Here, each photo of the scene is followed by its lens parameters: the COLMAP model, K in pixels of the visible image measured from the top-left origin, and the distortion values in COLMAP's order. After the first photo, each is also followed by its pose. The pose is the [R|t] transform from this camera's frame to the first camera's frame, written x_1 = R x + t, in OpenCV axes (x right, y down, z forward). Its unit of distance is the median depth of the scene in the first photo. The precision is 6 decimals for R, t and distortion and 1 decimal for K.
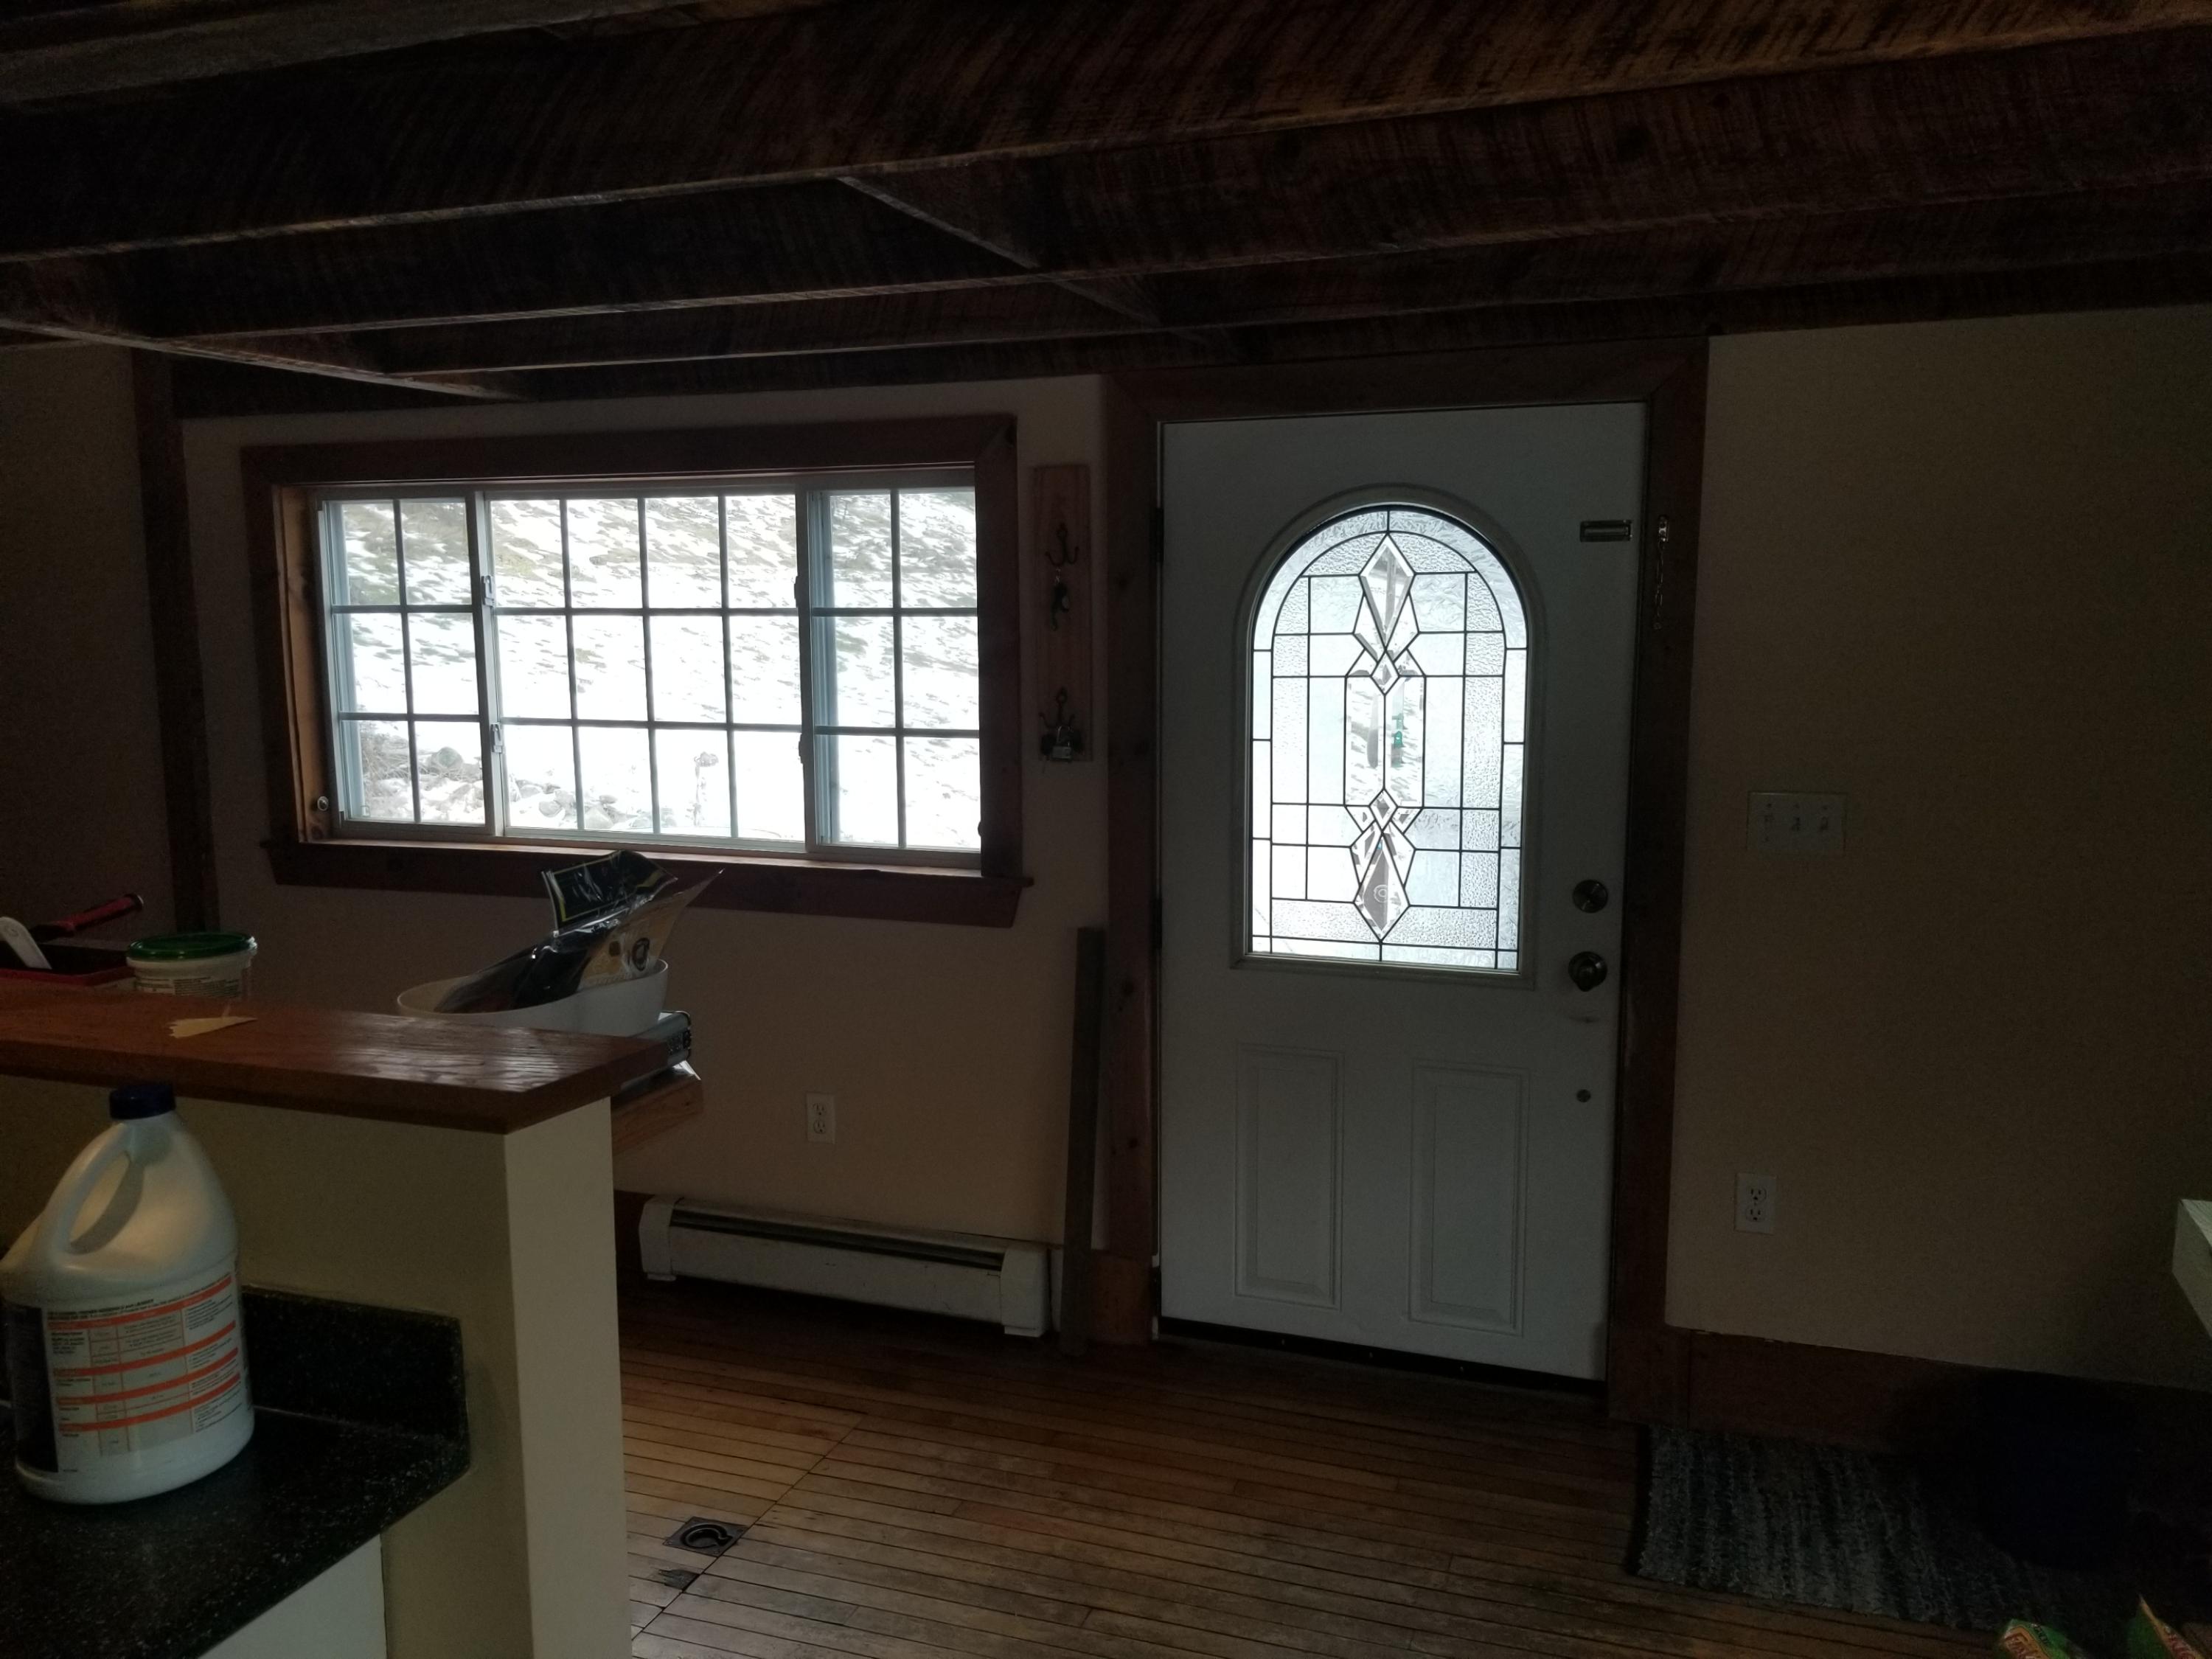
lens RADIAL K [[1731.8, 0, 1107.5], [0, 1731.8, 859.7], [0, 0, 1]] dist [0.003372, 0.002396]
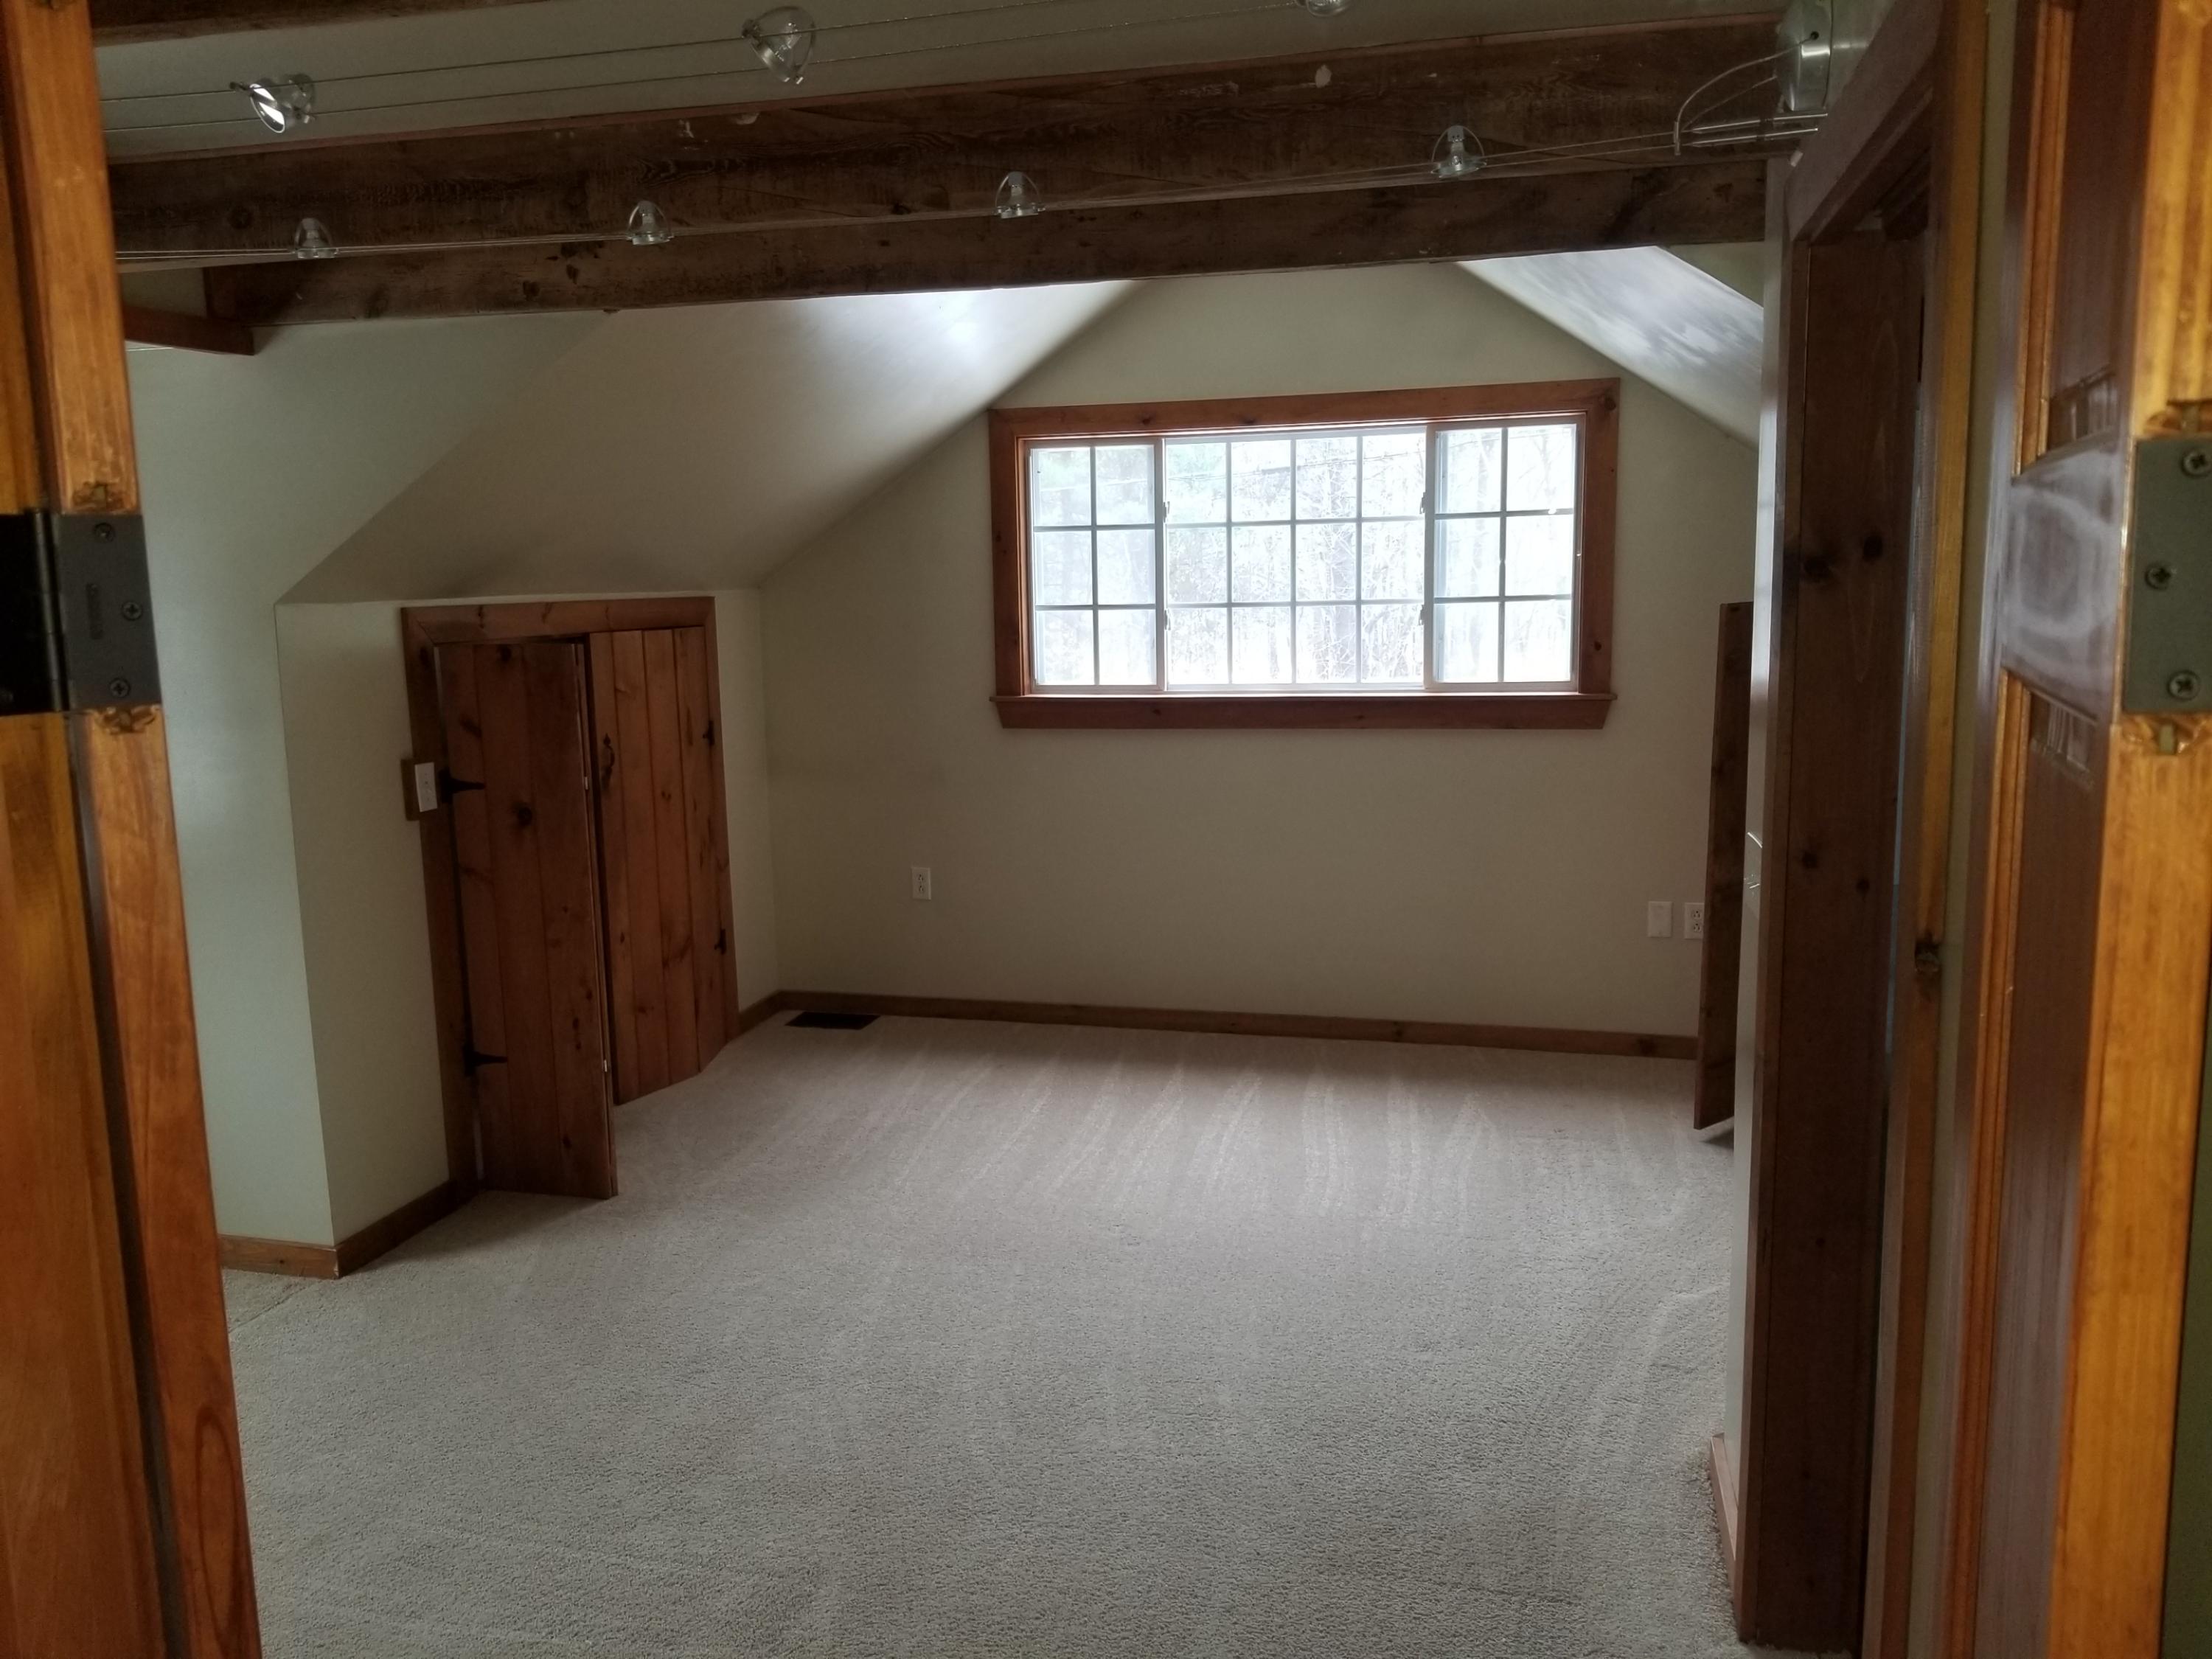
lens RADIAL K [[1731.8, 0, 1107.5], [0, 1731.8, 859.7], [0, 0, 1]] dist [0.003372, 0.002396]
pose [[0.993584, -0.050894, 0.101000, -0.581317], [0.046537, 0.997901, 0.045039, 0.056353], [-0.103081, -0.040049, 0.993866, -0.361347]]
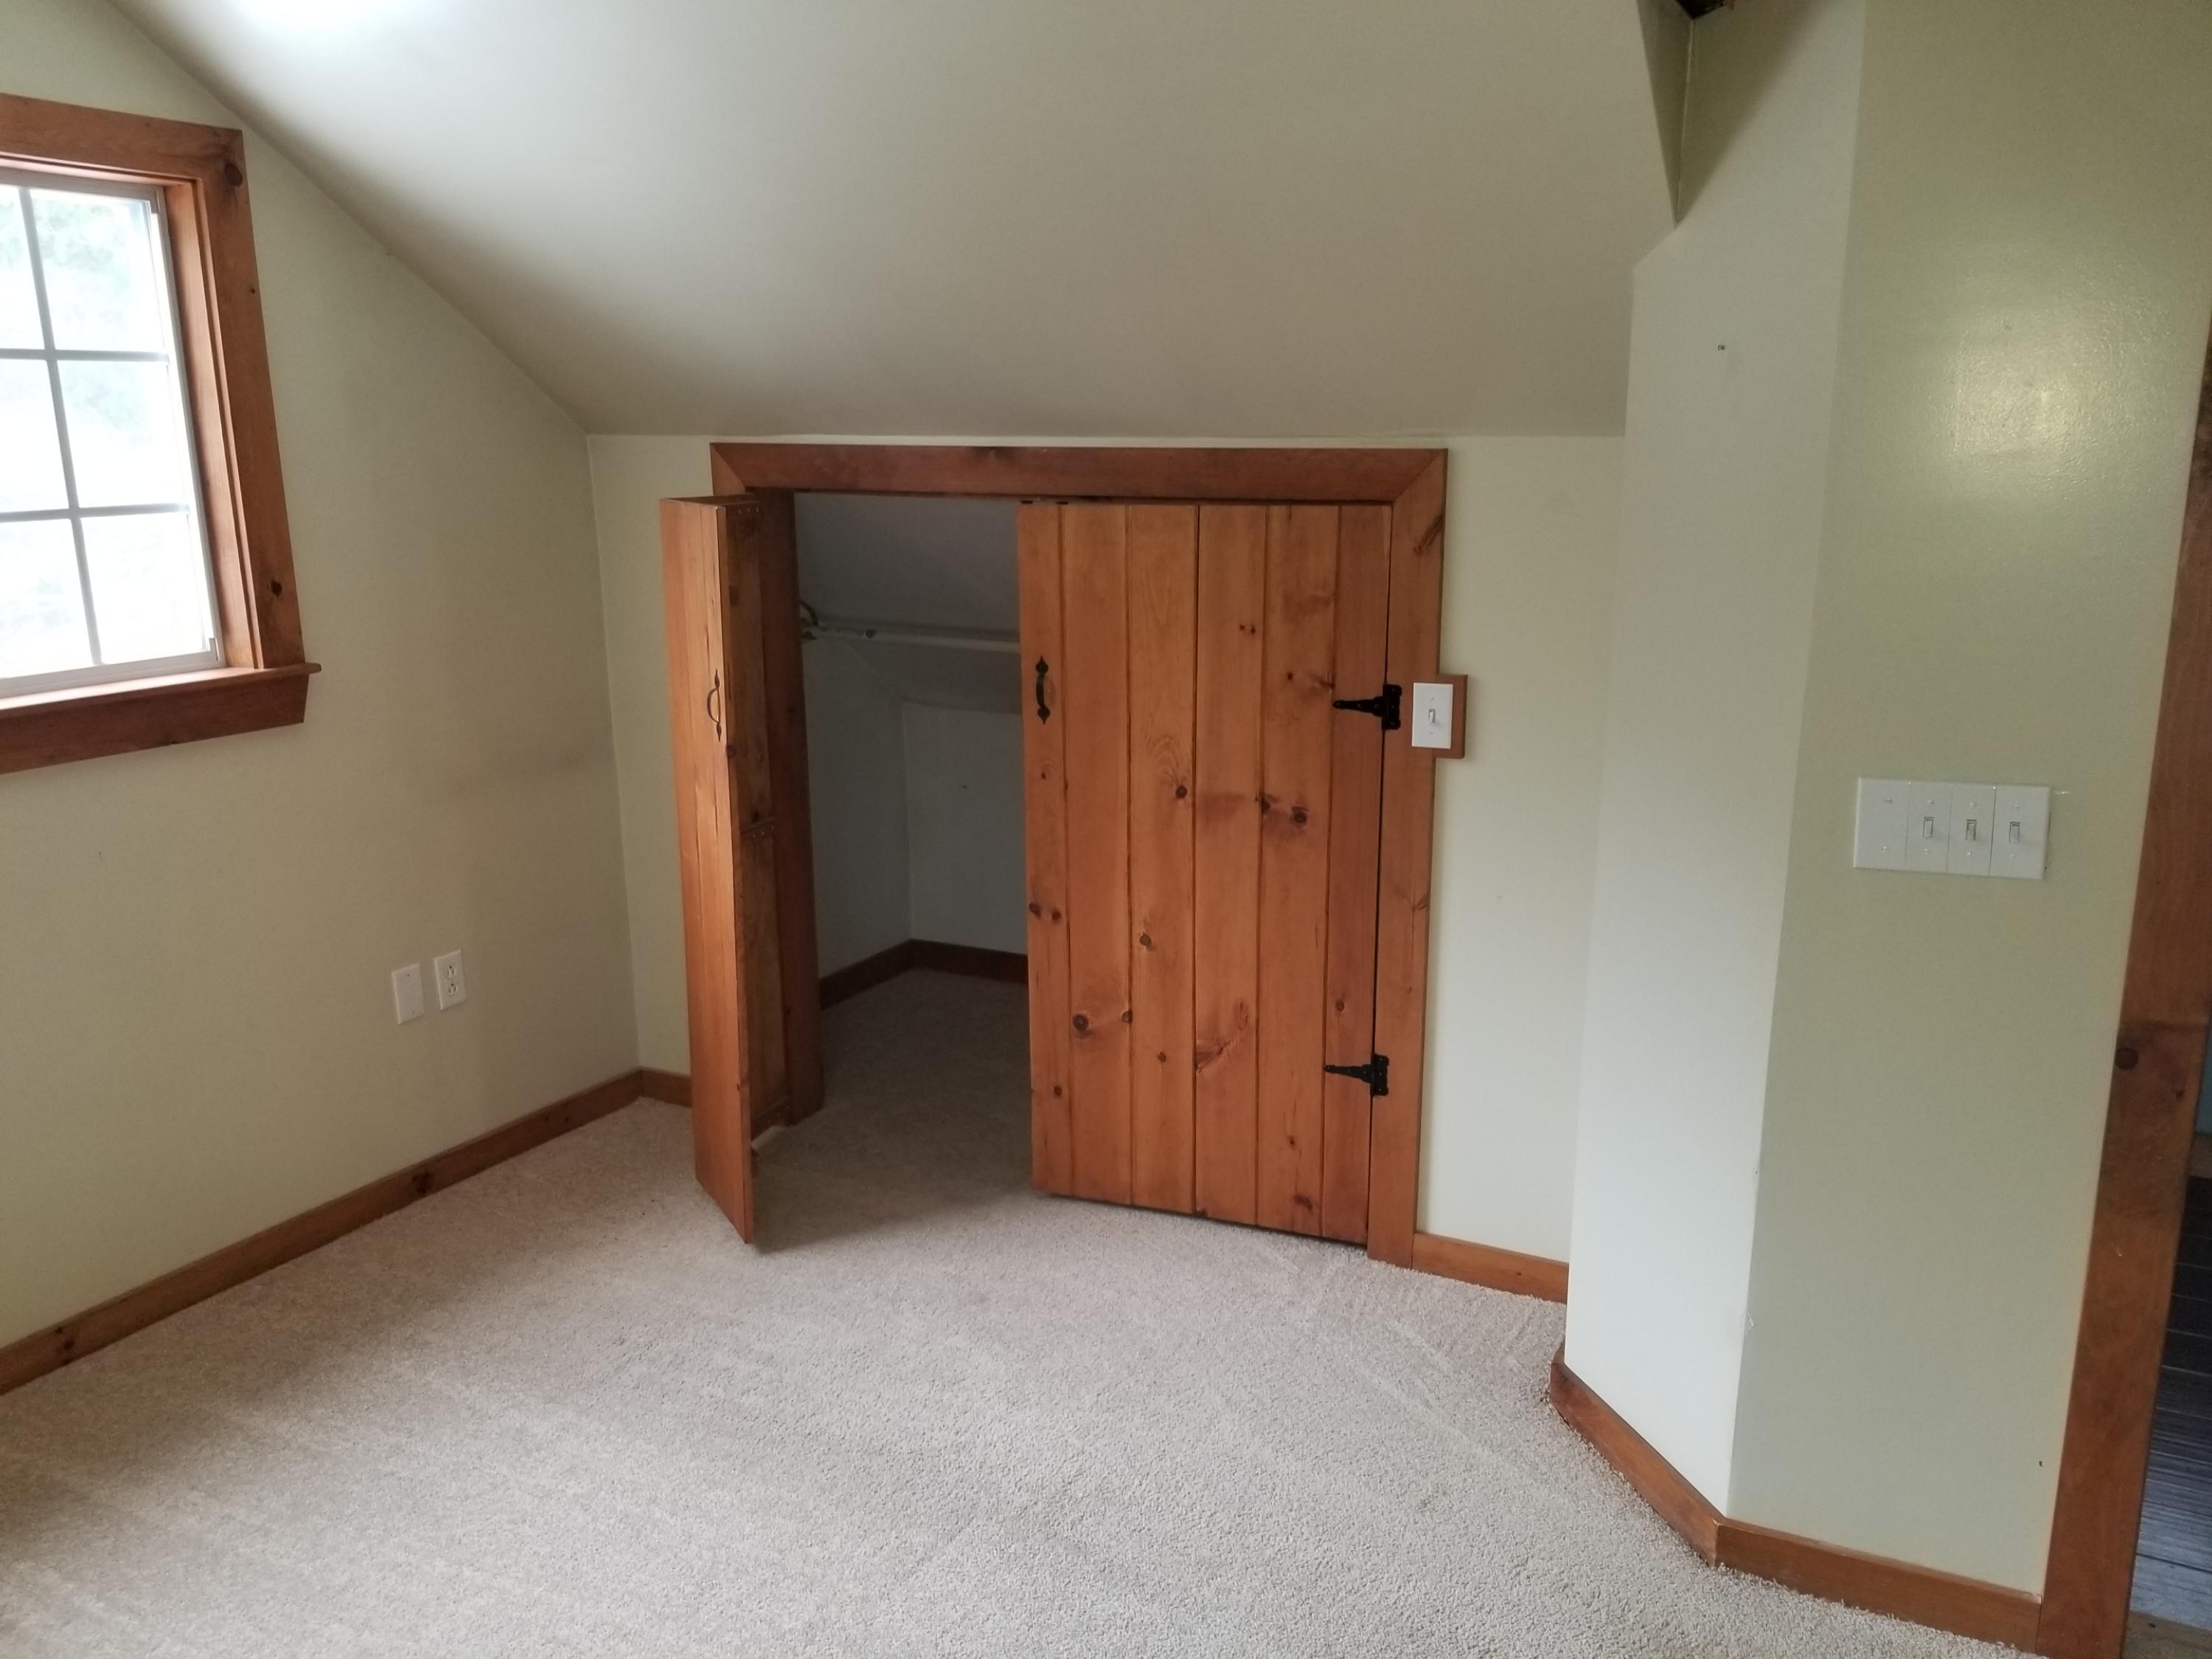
lens RADIAL K [[1731.8, 0, 1107.5], [0, 1731.8, 859.7], [0, 0, 1]] dist [0.003372, 0.002396]
pose [[0.148798, -0.254023, 0.955684, -0.807553], [0.140197, 0.962100, 0.233900, -0.042760], [-0.978879, 0.099181, 0.178771, 0.421283]]
